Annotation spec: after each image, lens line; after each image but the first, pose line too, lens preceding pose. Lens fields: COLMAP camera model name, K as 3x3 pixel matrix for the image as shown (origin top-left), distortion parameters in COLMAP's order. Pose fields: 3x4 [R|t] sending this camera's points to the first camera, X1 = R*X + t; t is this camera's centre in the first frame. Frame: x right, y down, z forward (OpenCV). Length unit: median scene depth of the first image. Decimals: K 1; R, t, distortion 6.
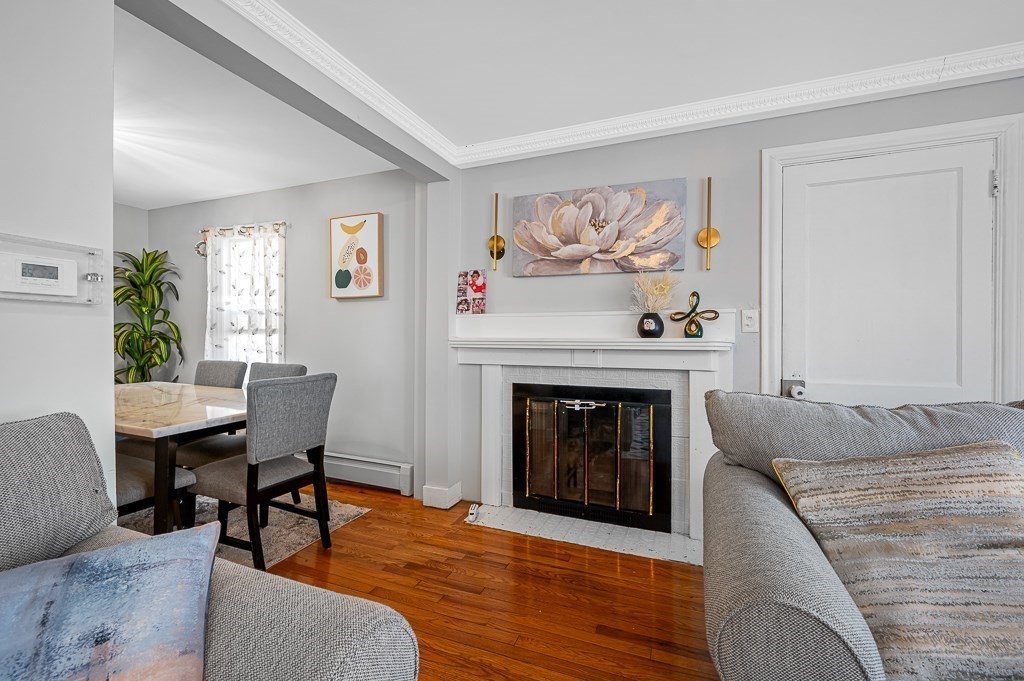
lens RADIAL K [[424.2, 0, 513.9], [0, 424.2, 341.1], [0, 0, 1]] dist [-0.001532, 0.000192]
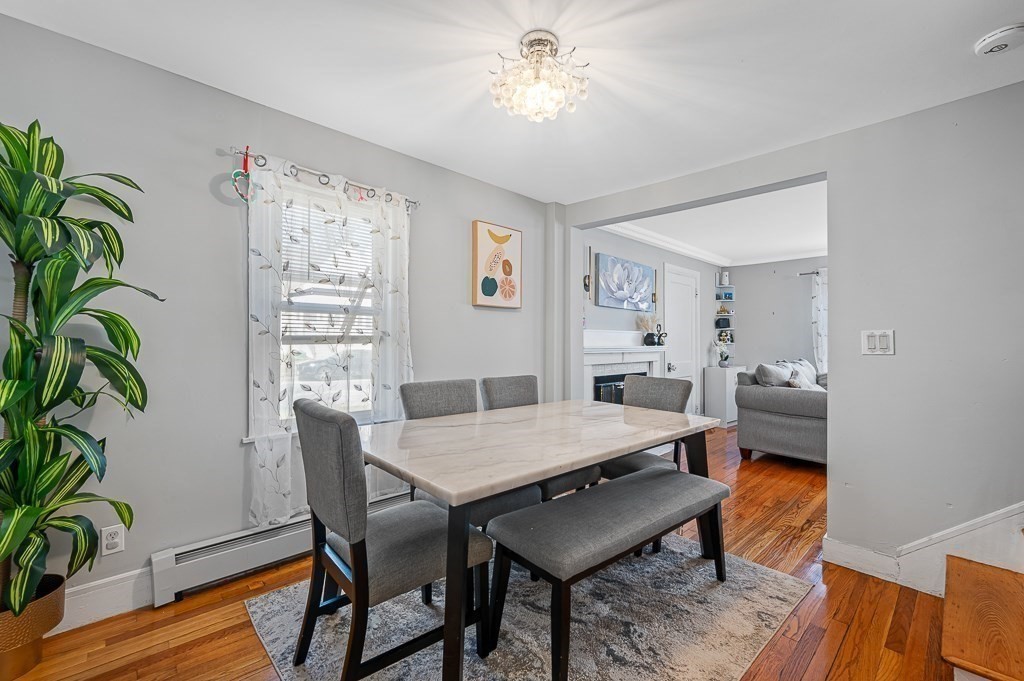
lens RADIAL K [[424.2, 0, 512.6], [0, 424.2, 340.4], [0, 0, 1]] dist [-0.001532, 0.000192]
pose [[0.415548, -0.000108, 0.909571, -1.266012], [0.005155, 0.999984, -0.002237, -0.021645], [-0.909557, 0.005618, 0.415542, 0.551645]]
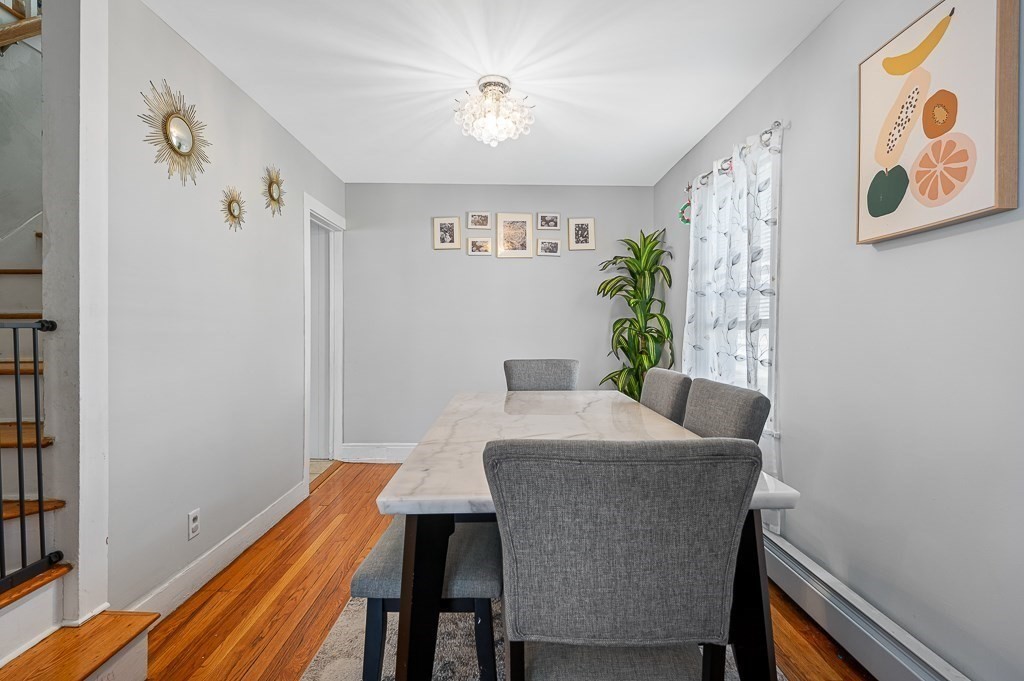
lens RADIAL K [[475.4, 0, 512.3], [0, 475.4, 343.1], [0, 0, 1]] dist [0.000679, 0.000205]
pose [[0.388116, 0.014821, -0.921491, -0.115540], [-0.010932, 0.999874, 0.011477, -0.000608], [0.921546, 0.005620, 0.388229, 0.486118]]
